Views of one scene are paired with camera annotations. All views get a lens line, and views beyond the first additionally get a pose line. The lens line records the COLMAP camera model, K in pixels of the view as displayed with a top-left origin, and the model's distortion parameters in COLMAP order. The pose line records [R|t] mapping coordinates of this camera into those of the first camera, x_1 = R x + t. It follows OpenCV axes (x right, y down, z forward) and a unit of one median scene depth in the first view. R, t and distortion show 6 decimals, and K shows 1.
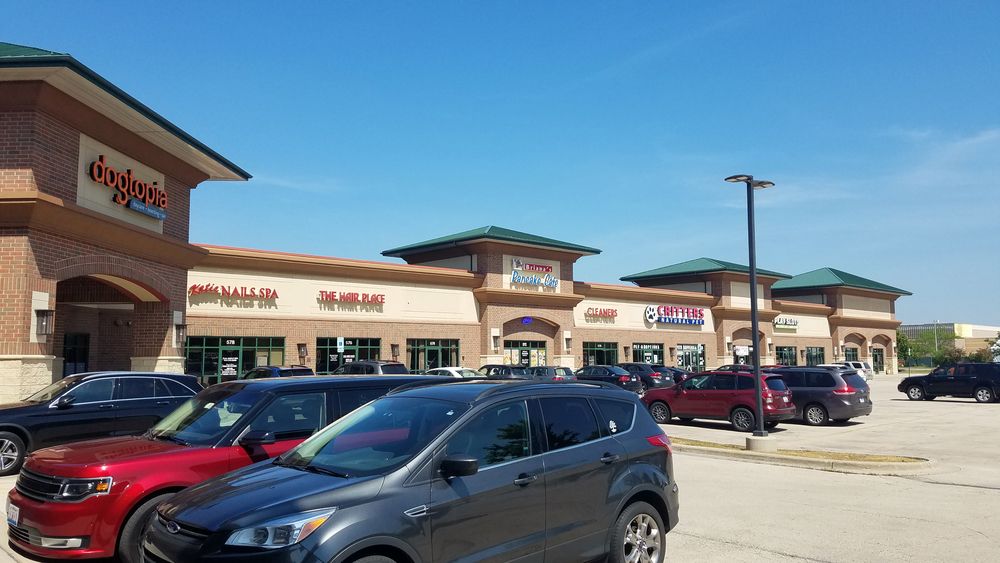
lens RADIAL K [[792.2, 0, 500.0], [0, 792.2, 281.5], [0, 0, 1]] dist [0.236485, -0.349905]
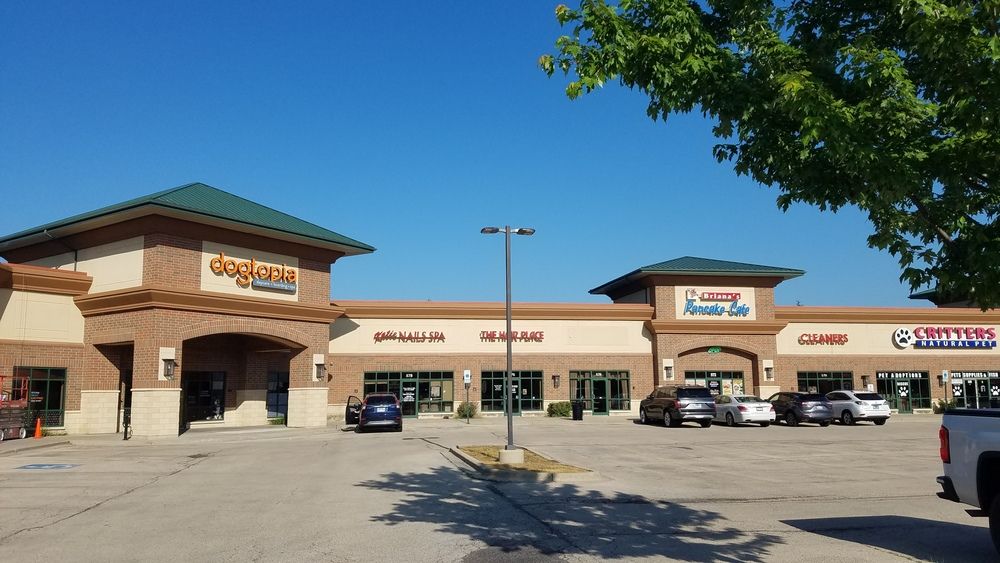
lens RADIAL K [[778.3, 0, 500.0], [0, 778.3, 281.5], [0, 0, 1]] dist [0.266024, -0.485437]
pose [[0.834219, -0.084204, -0.544966, 0.399924], [0.060542, 0.996284, -0.061263, 0.009677], [0.548099, 0.018114, 0.836217, 0.035771]]
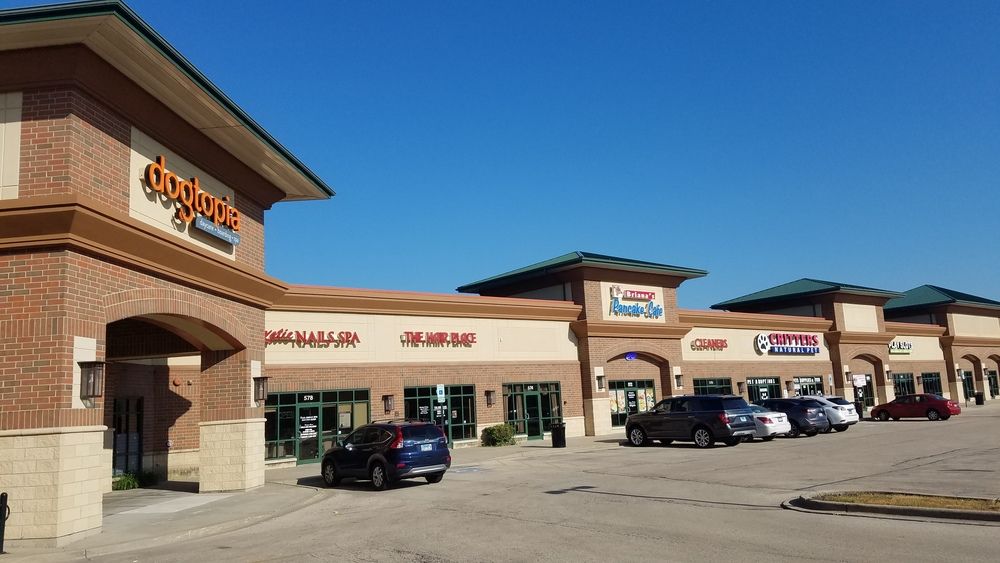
lens RADIAL K [[778.3, 0, 500.0], [0, 778.3, 281.5], [0, 0, 1]] dist [0.266024, -0.485437]
pose [[0.997726, -0.058882, -0.032785, -0.084995], [0.056797, 0.996504, -0.061267, 0.013792], [0.036278, 0.059266, 0.997583, 0.153650]]
